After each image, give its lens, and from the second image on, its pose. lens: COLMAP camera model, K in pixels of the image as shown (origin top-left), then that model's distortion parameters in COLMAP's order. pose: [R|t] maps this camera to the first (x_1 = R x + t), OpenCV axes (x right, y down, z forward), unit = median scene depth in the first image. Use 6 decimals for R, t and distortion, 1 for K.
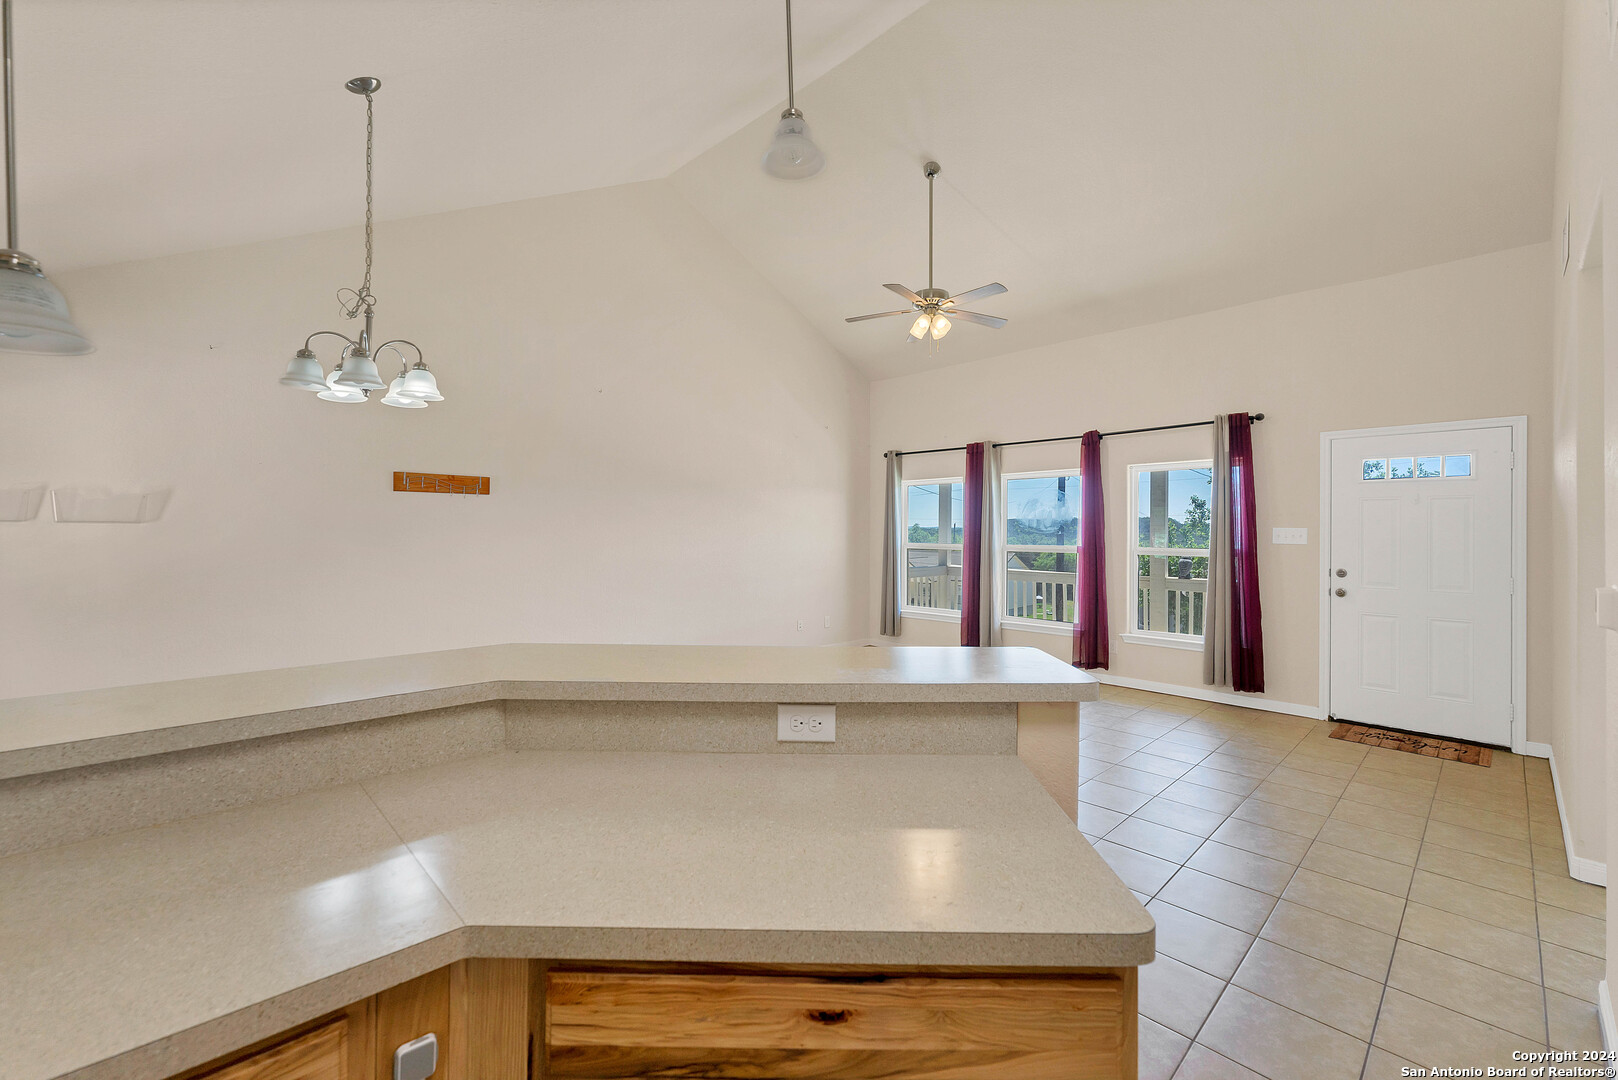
lens RADIAL K [[659.3, 0, 809.4], [0, 659.3, 535.1], [0, 0, 1]] dist [0.000185, -0.000097]
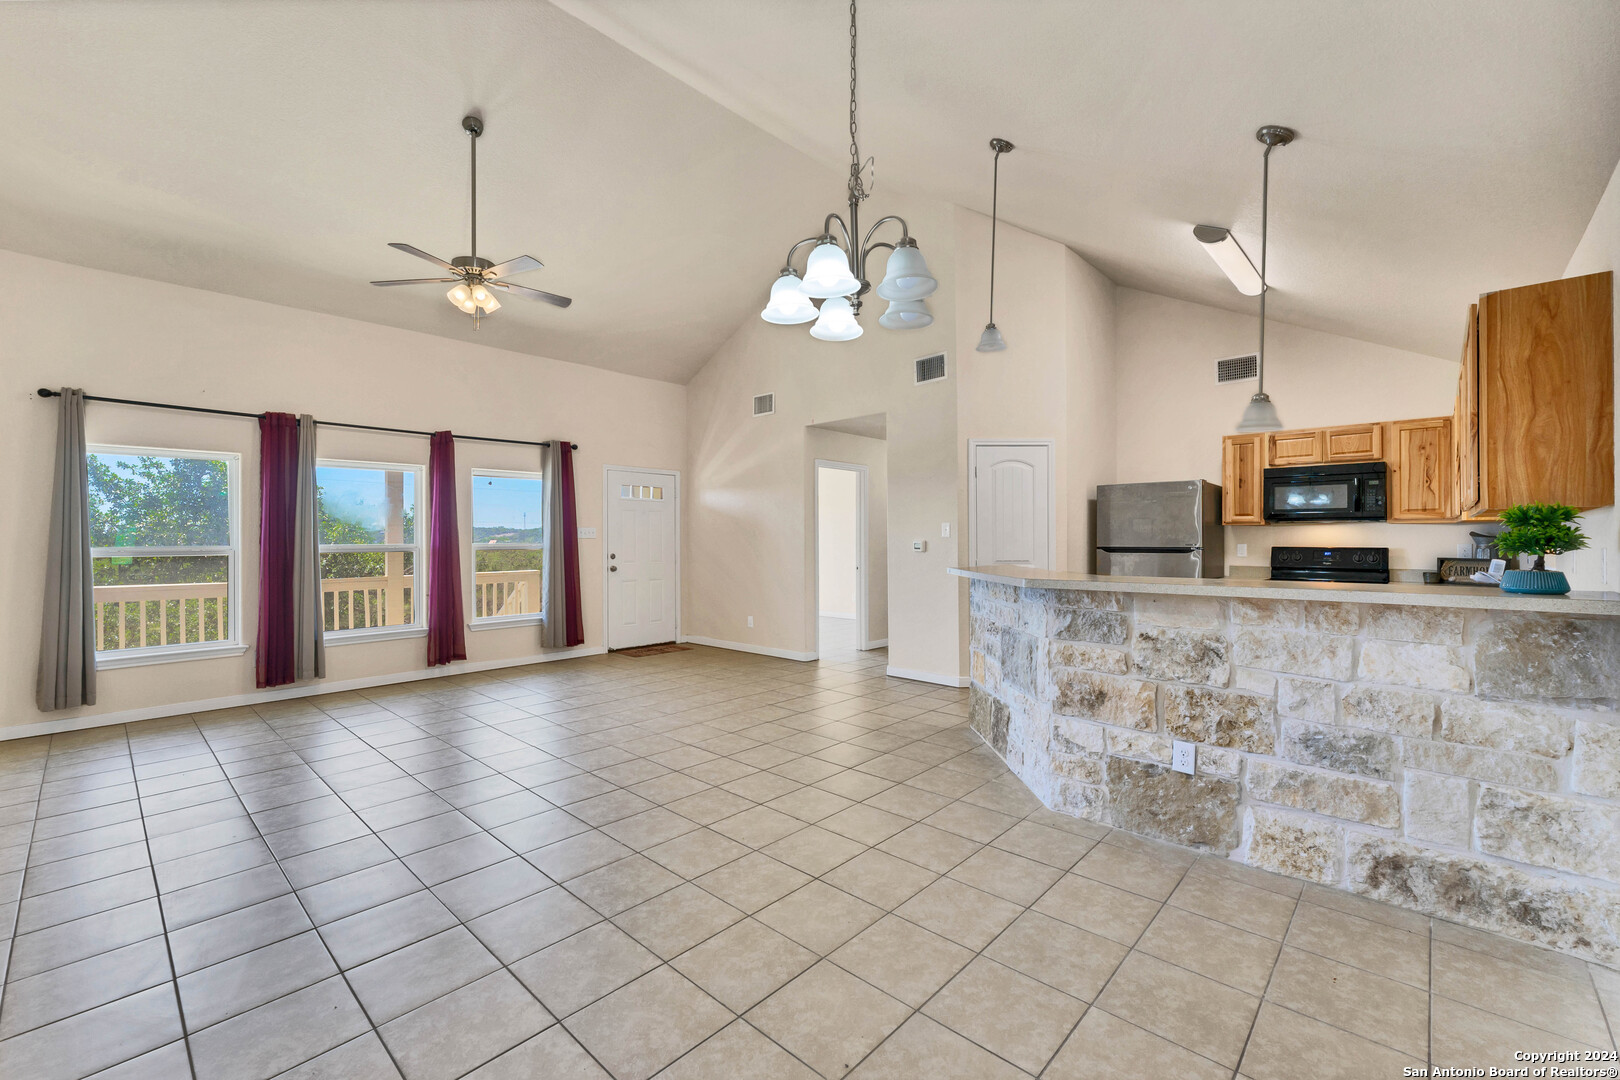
lens RADIAL K [[660.2, 0, 815.6], [0, 660.2, 551.2], [0, 0, 1]] dist [0.000185, -0.000097]
pose [[-0.063365, -0.017800, 0.997832, -0.740244], [0.015793, 0.999698, 0.018836, 0.020703], [-0.997865, 0.016952, -0.063065, 0.574796]]
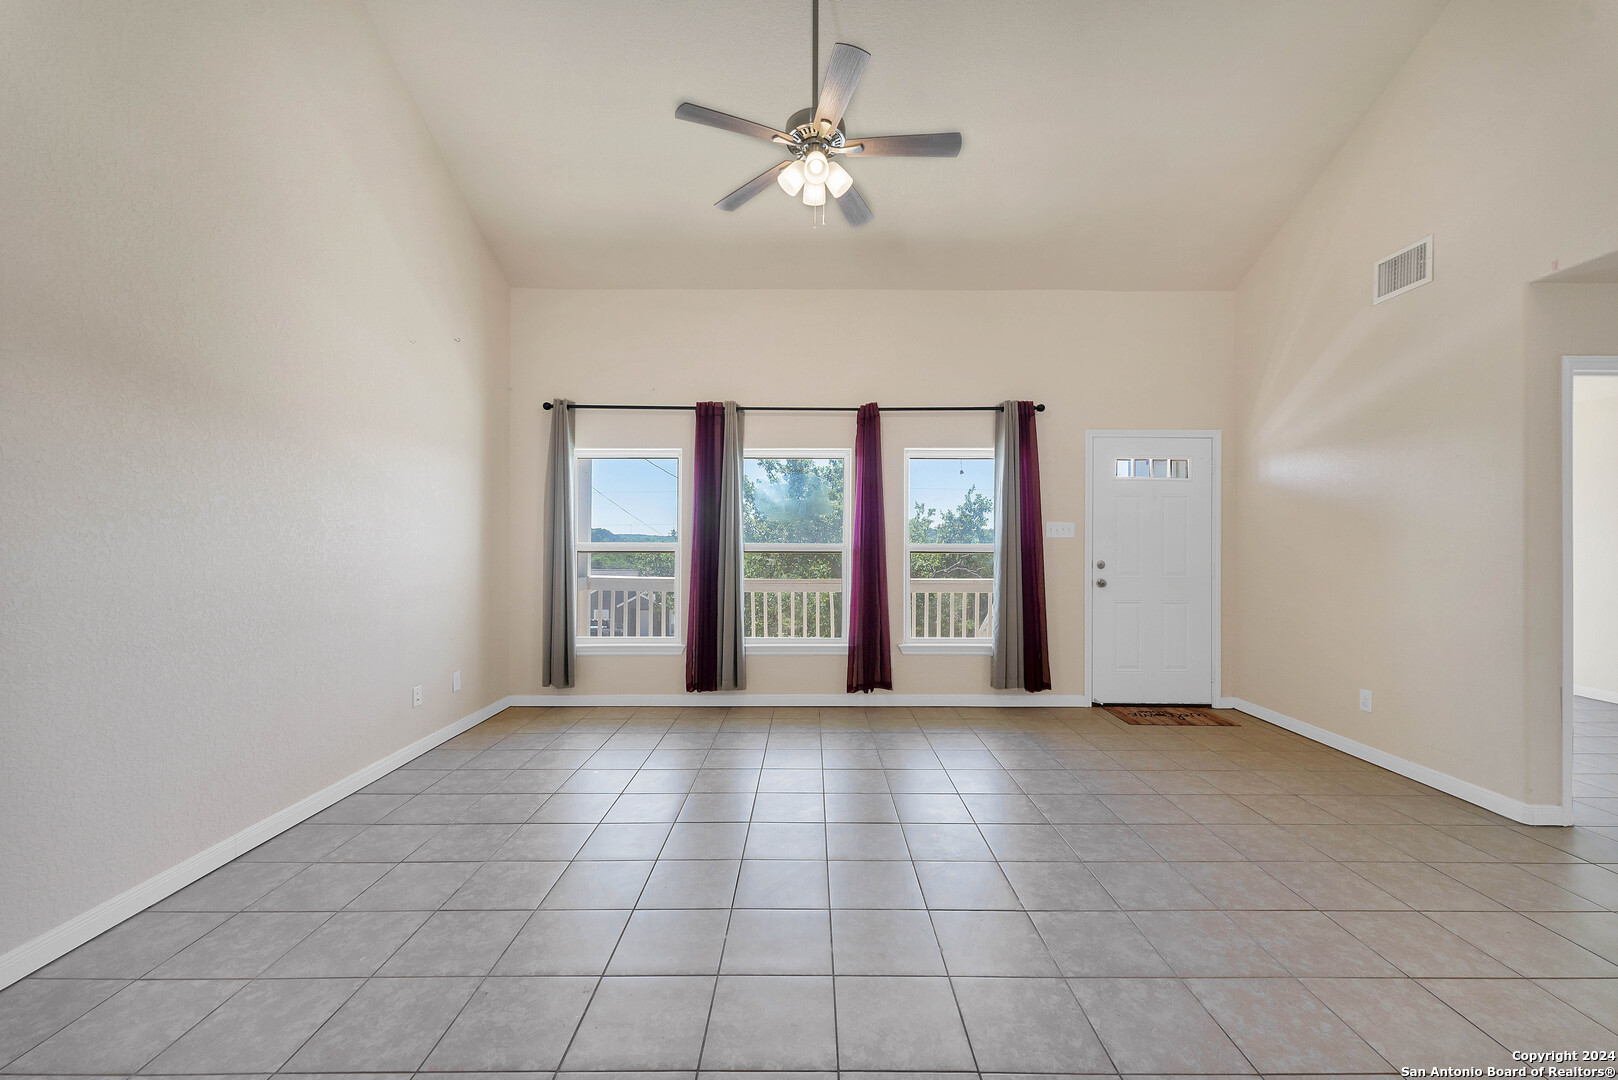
lens RADIAL K [[659.3, 0, 811.3], [0, 659.3, 532.3], [0, 0, 1]] dist [0.000185, -0.000097]
pose [[0.687104, 0.009083, 0.726502, -0.257374], [0.005050, 0.999838, -0.017277, 0.020497], [-0.726541, 0.015539, 0.686947, 0.569914]]
